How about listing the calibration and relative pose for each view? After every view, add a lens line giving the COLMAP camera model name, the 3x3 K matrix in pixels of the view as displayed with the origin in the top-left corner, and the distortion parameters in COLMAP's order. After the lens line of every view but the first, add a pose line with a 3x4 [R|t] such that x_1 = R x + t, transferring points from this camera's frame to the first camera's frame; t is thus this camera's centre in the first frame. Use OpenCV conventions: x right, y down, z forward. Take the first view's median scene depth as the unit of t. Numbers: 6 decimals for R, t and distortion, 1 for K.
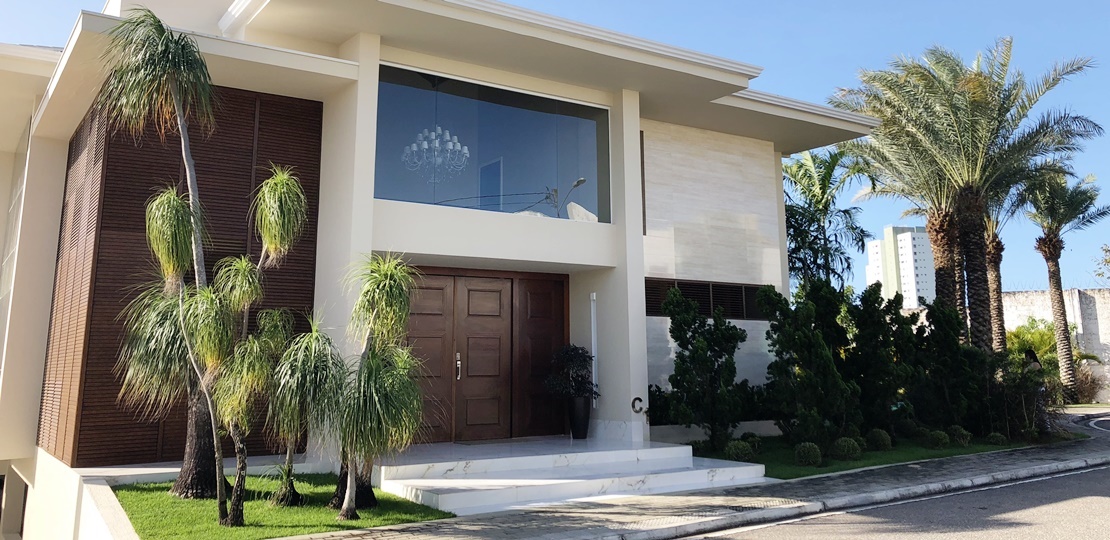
lens RADIAL K [[894.8, 0, 550.6], [0, 894.8, 187.5], [0, 0, 1]] dist [0.007371, -0.003695]
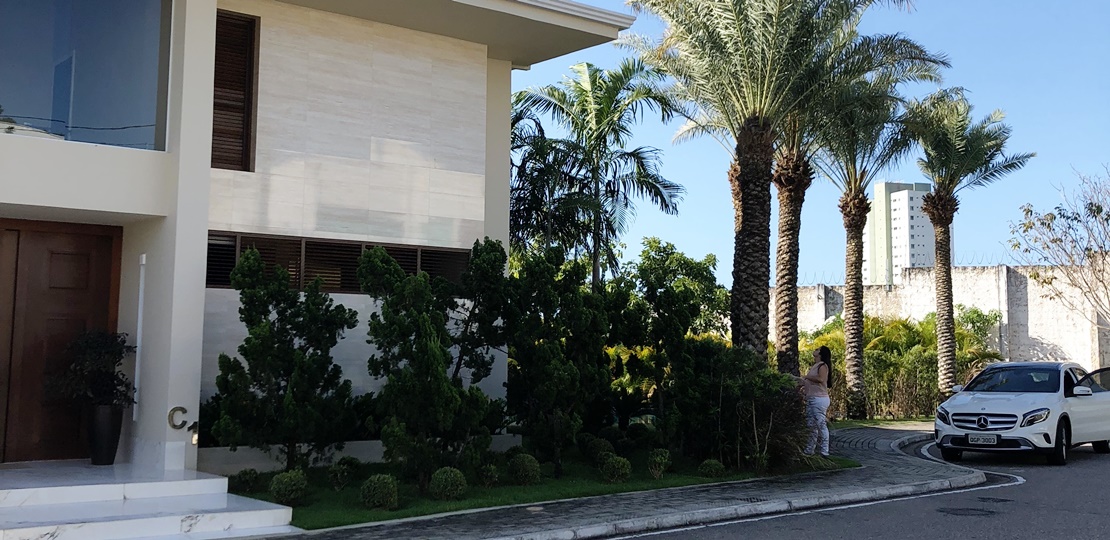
lens RADIAL K [[1184.4, 0, 553.2], [0, 1184.4, 218.3], [0, 0, 1]] dist [0.030328, -0.027232]
pose [[0.996570, 0.024314, 0.079100, 0.241672], [-0.030733, 0.996243, 0.080966, 0.007854], [-0.076835, -0.083119, 0.993573, 0.072444]]
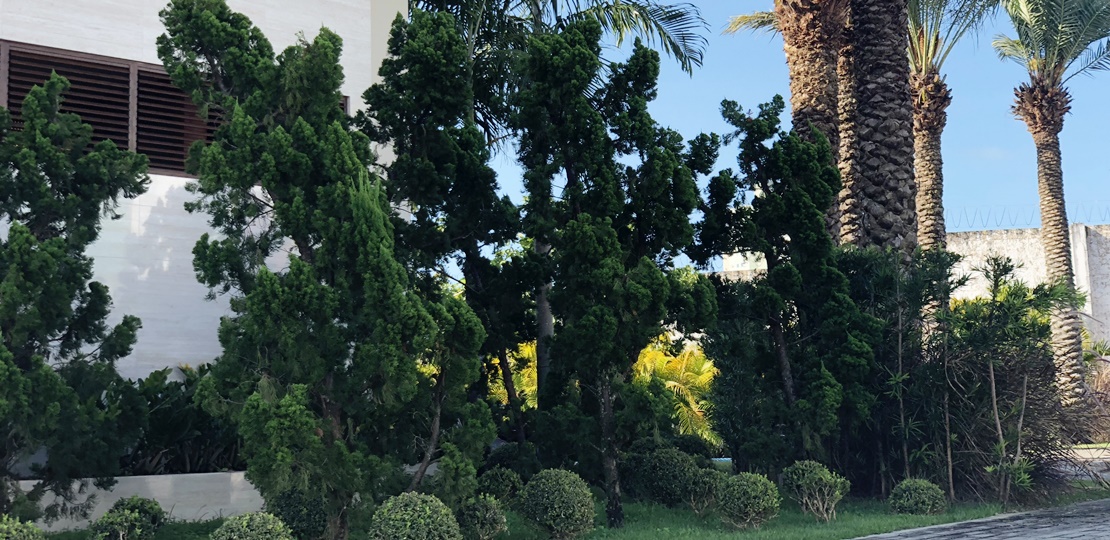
lens RADIAL K [[1630.9, 0, 557.0], [0, 1630.9, 159.4], [0, 0, 1]] dist [0.044823, 0.021669]
pose [[0.972902, 0.014523, 0.230763, 0.184581], [-0.020376, 0.999528, 0.023003, 0.118555], [-0.230320, -0.027082, 0.972738, 0.363394]]
